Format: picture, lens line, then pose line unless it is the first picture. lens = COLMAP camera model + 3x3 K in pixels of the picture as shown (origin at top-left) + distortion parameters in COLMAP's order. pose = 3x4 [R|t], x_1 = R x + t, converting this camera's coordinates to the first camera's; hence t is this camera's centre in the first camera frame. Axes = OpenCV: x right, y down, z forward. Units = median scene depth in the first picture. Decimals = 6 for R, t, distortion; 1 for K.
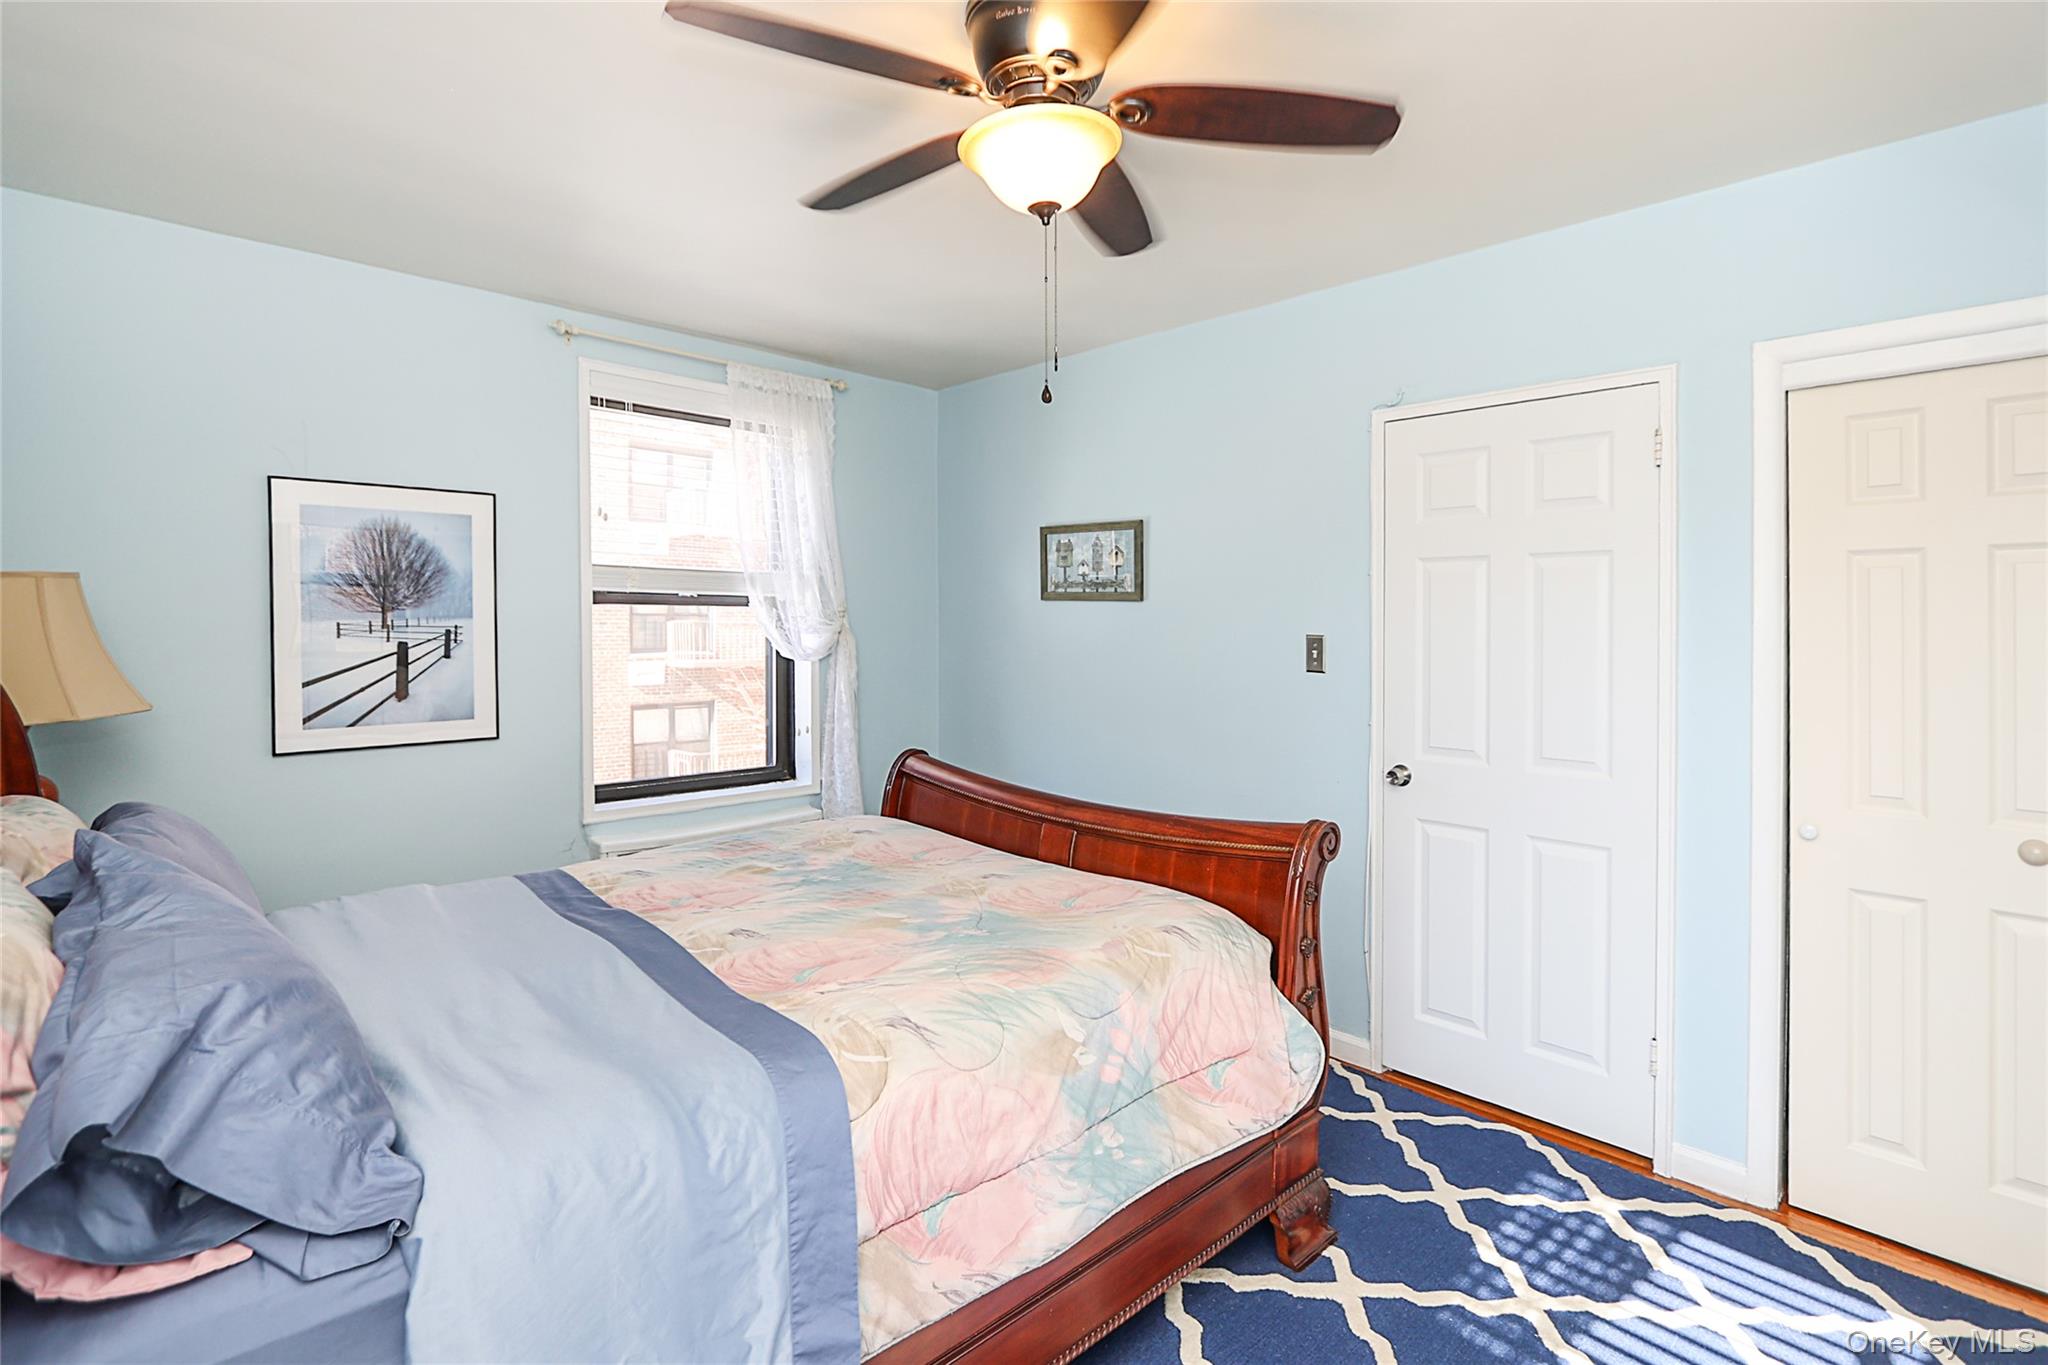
lens RADIAL K [[960.0, 0, 1022.6], [0, 960.0, 627.2], [0, 0, 1]] dist [-0.001972, -0.000079]
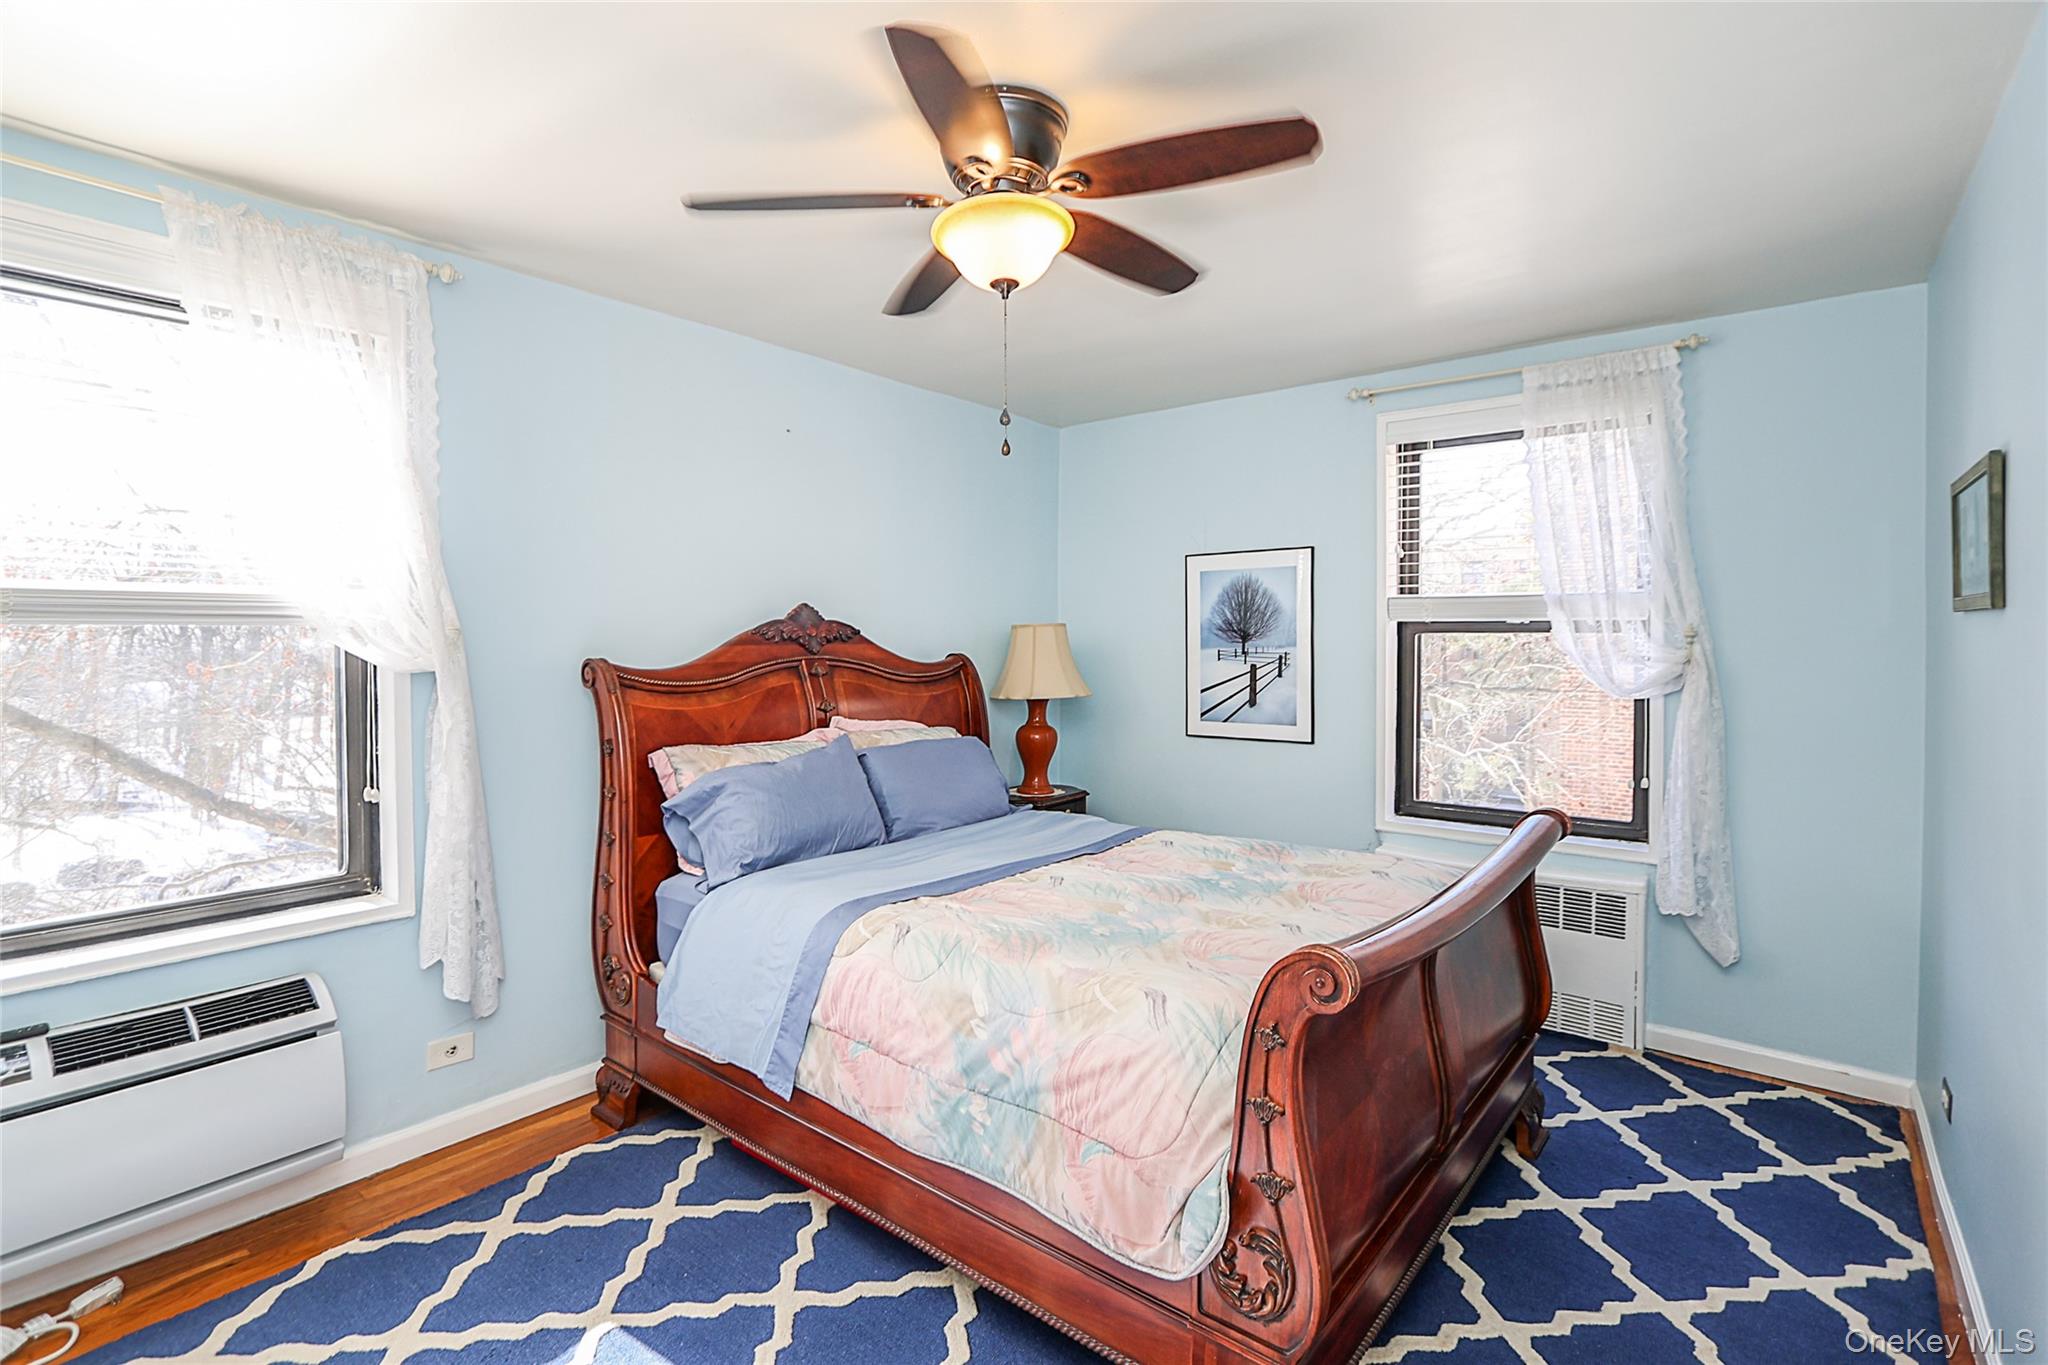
lens RADIAL K [[945.6, 0, 1032.2], [0, 945.6, 657.8], [0, 0, 1]] dist [-0.001515, 0.000116]
pose [[0.136120, 0.007024, -0.990667, 0.934072], [-0.006559, 0.999959, 0.006189, -0.000249], [0.990671, 0.005655, 0.136161, 0.718569]]
